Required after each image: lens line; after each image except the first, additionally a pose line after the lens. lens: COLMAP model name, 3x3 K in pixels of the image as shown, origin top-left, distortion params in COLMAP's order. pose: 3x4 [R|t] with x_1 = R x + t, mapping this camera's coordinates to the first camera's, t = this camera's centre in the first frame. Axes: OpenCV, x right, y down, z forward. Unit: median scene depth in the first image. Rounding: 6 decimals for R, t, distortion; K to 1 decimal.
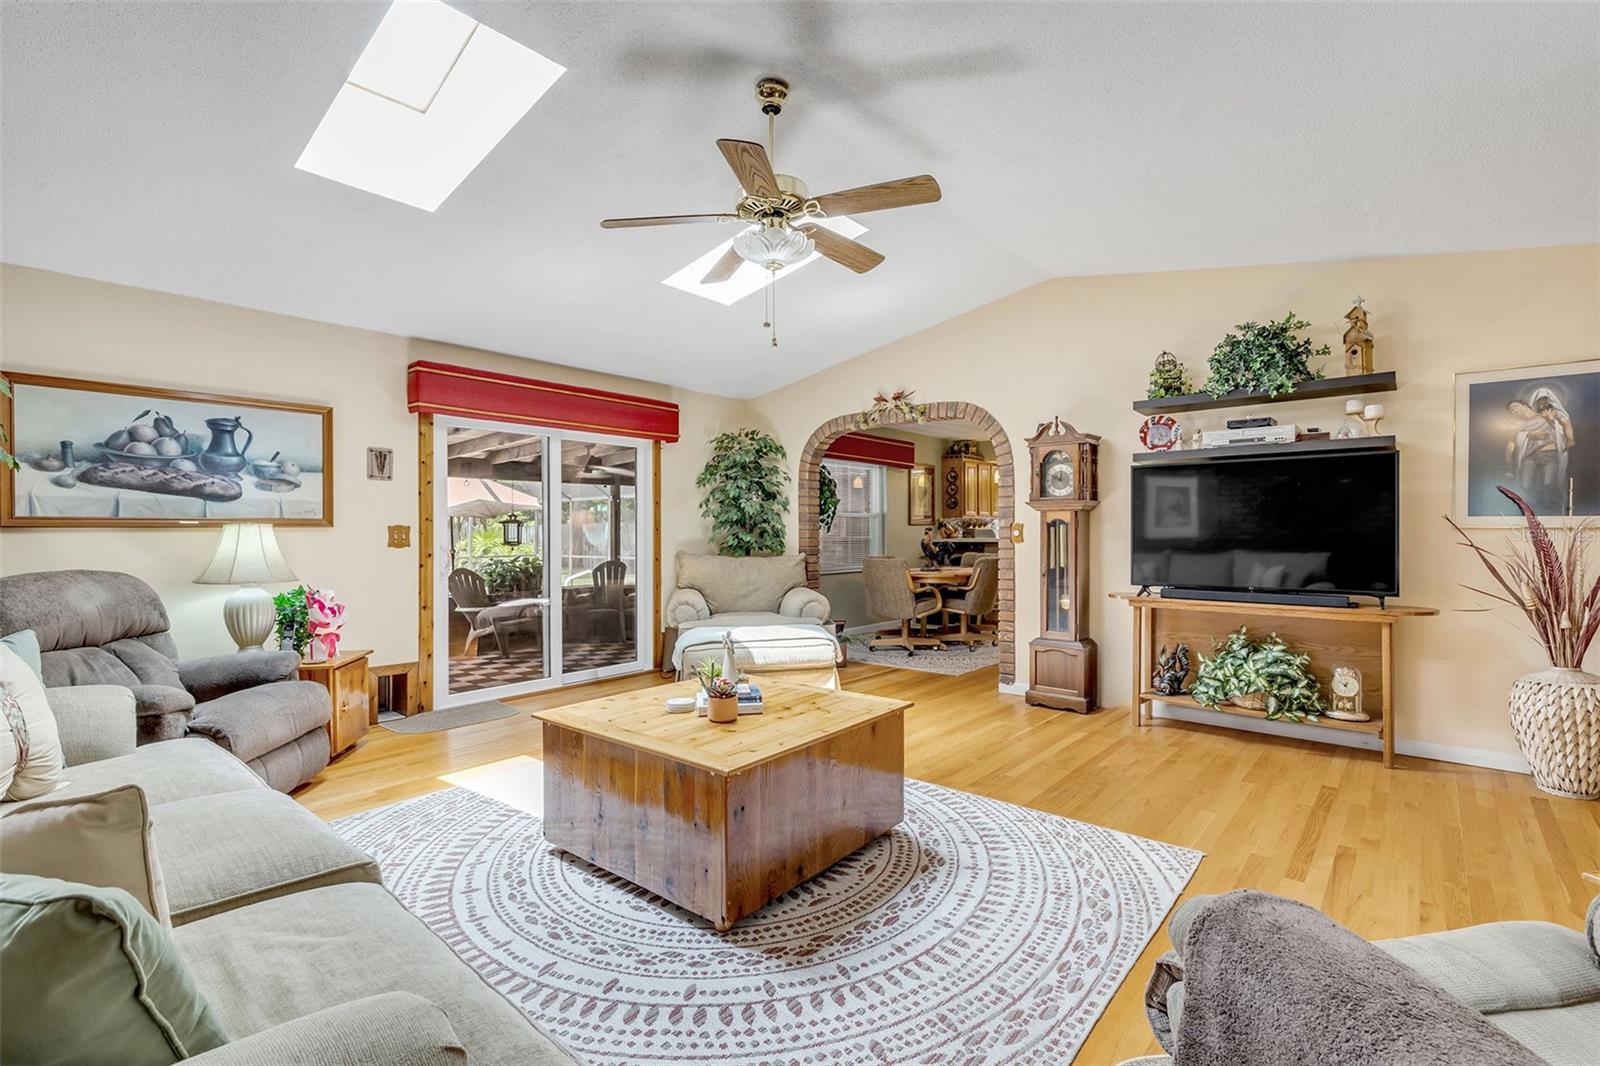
lens RADIAL K [[721.5, 0, 801.5], [0, 721.5, 534.7], [0, 0, 1]] dist [0.002661, -0.000402]
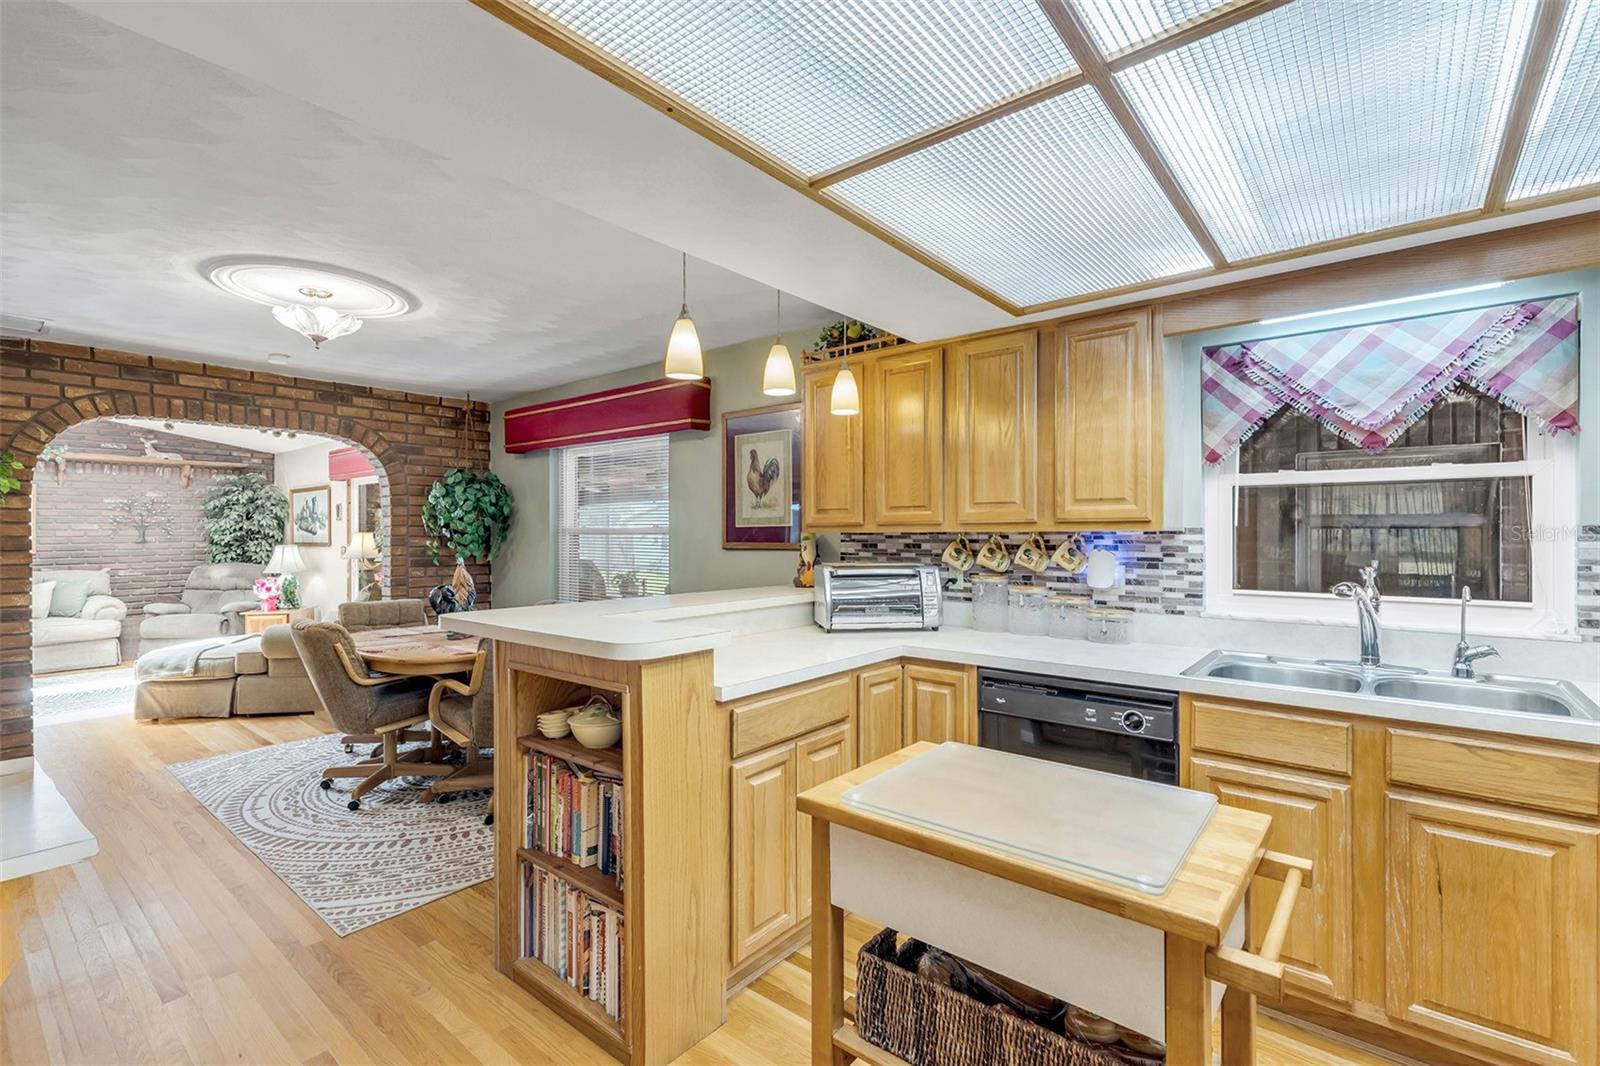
lens RADIAL K [[721.5, 0, 795.8], [0, 721.5, 532.3], [0, 0, 1]] dist [0.002661, -0.000402]
pose [[0.010169, 0.002708, -0.999945, 1.535709], [-0.000303, 0.999996, 0.002706, -0.066096], [0.999948, 0.000276, 0.010170, 2.671058]]
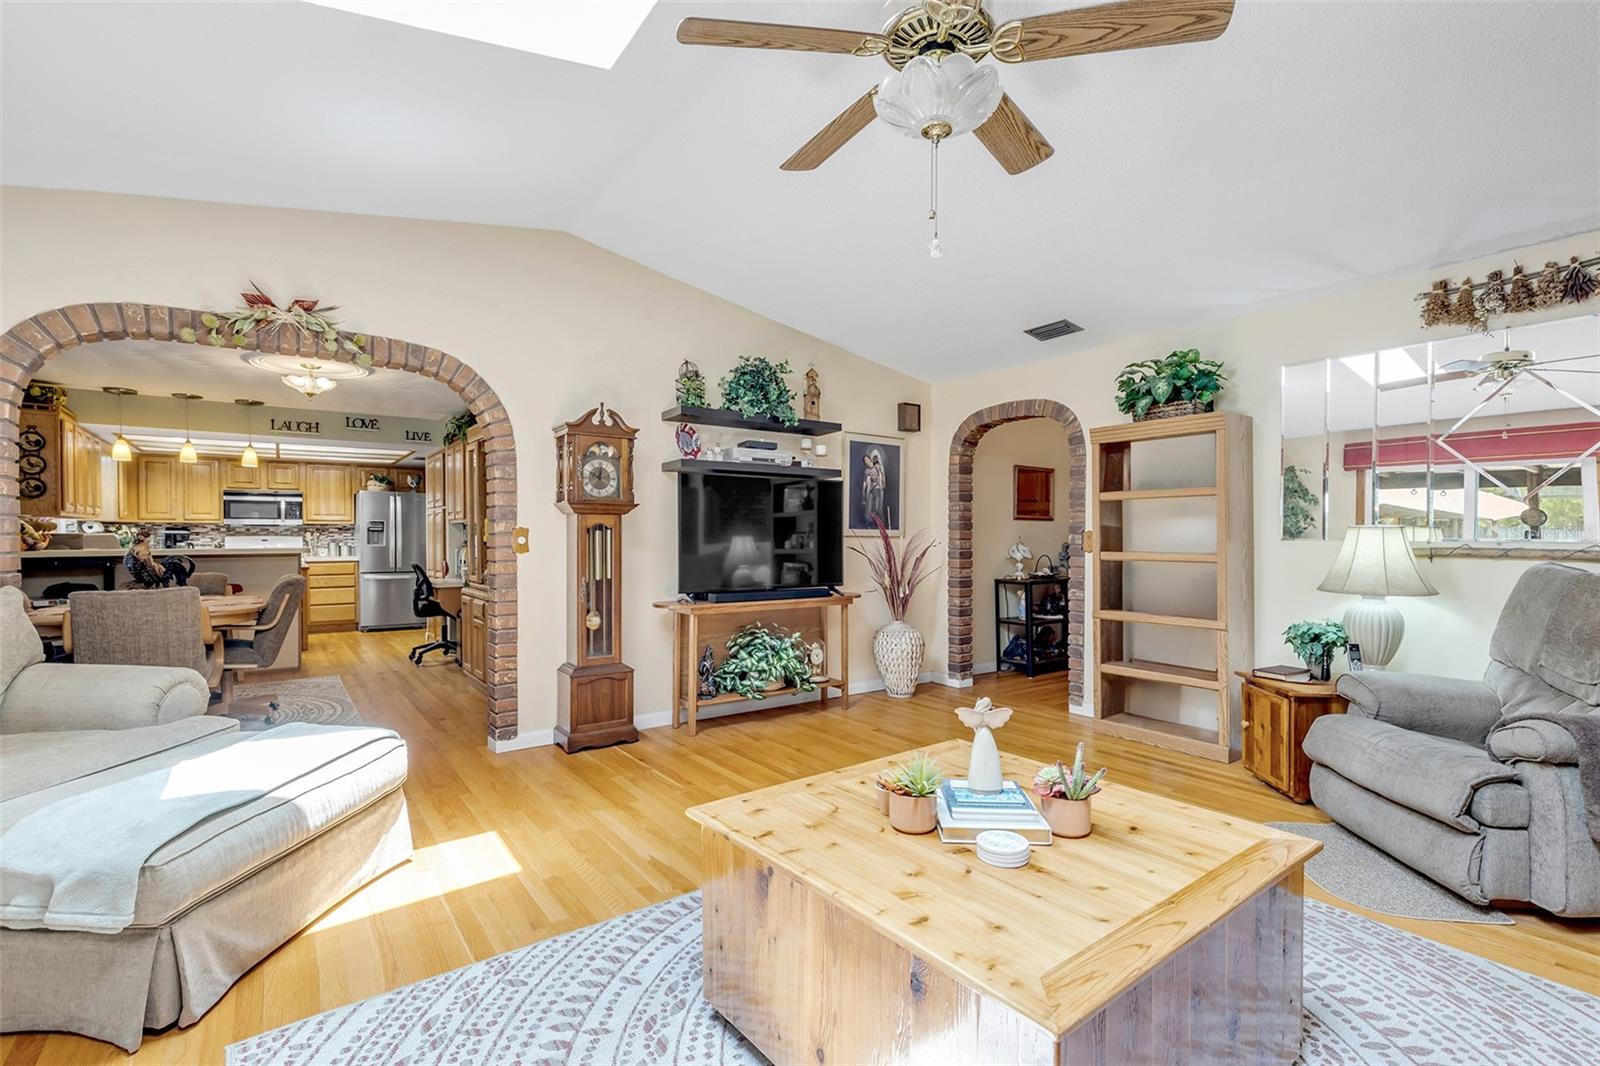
lens RADIAL K [[721.5, 0, 797.2], [0, 721.5, 547.6], [0, 0, 1]] dist [0.002661, -0.000402]
pose [[0.233956, -0.010286, 0.972193, -0.566386], [0.003477, 0.999946, 0.009743, -0.001739], [-0.972241, 0.001101, 0.233980, 0.779468]]
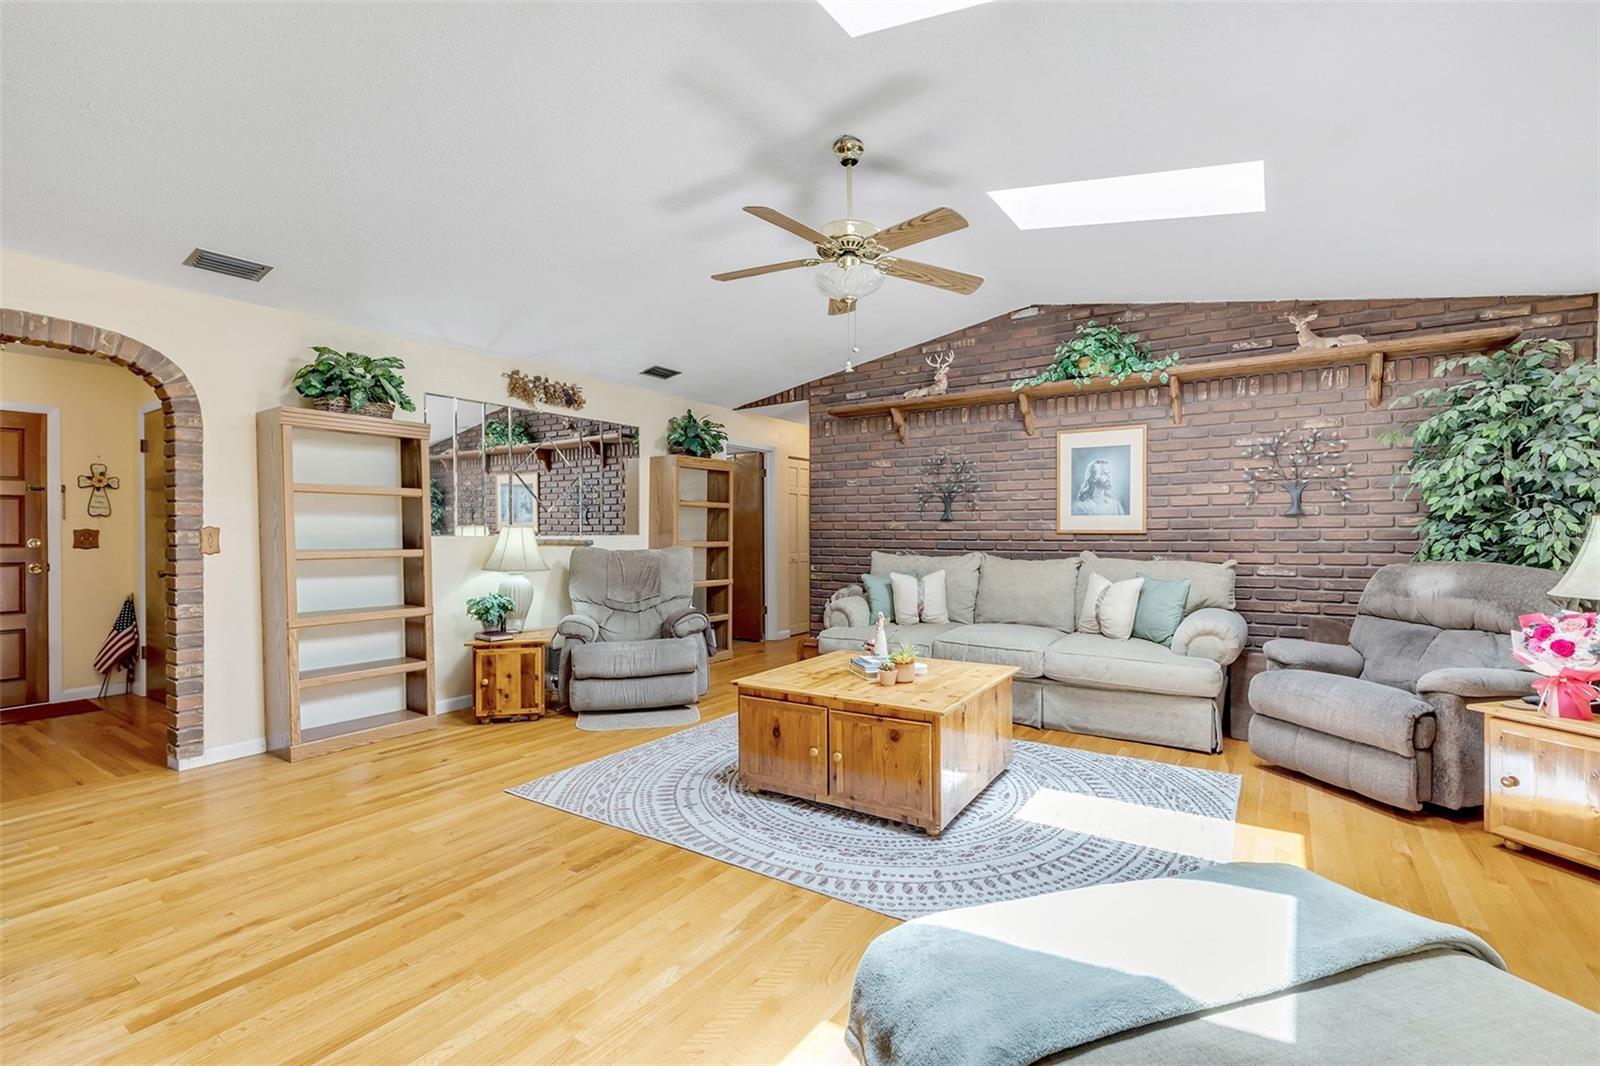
lens RADIAL K [[721.5, 0, 792.9], [0, 721.5, 533.5], [0, 0, 1]] dist [0.002661, -0.000402]
pose [[-0.994514, 0.007974, -0.104295, 0.137486], [0.007191, 0.999943, 0.007873, -0.010070], [0.104352, 0.007079, -0.994515, 1.708503]]
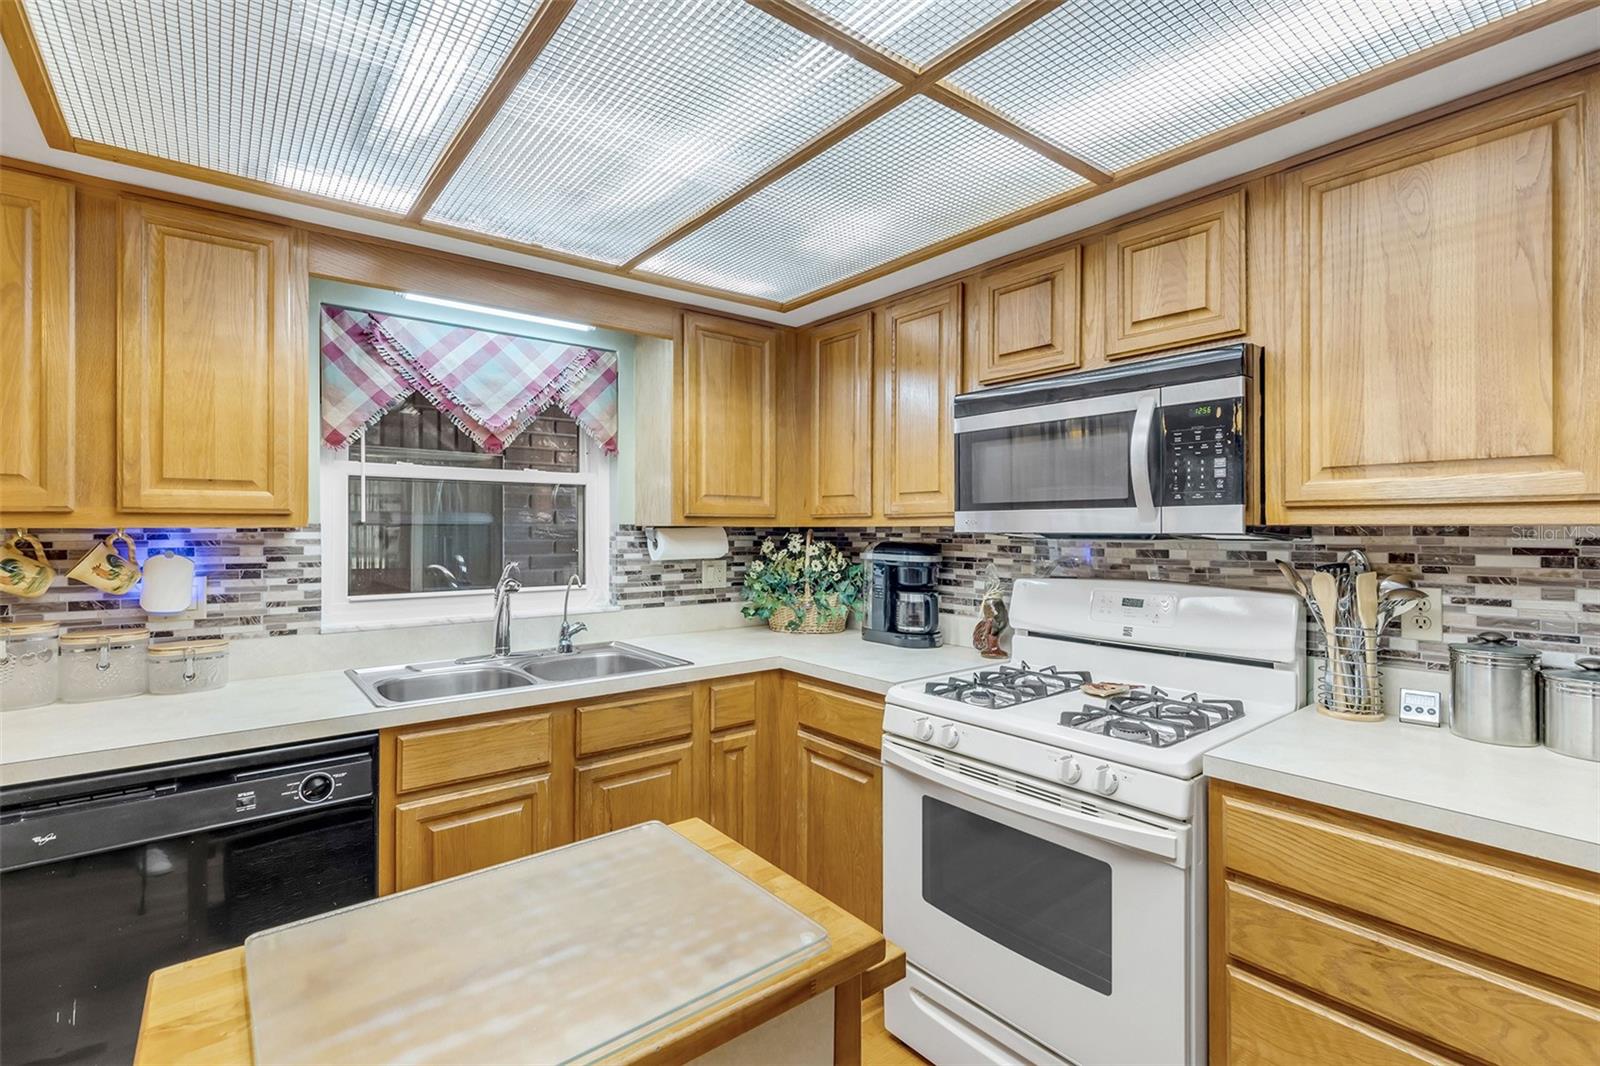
lens RADIAL K [[721.5, 0, 799.4], [0, 721.5, 527.2], [0, 0, 1]] dist [0.002661, -0.000402]
pose [[0.981701, 0.002688, -0.190408, 1.307965], [-0.003153, 0.999993, -0.002138, -0.065993], [0.190401, 0.002699, 0.981703, 2.579836]]
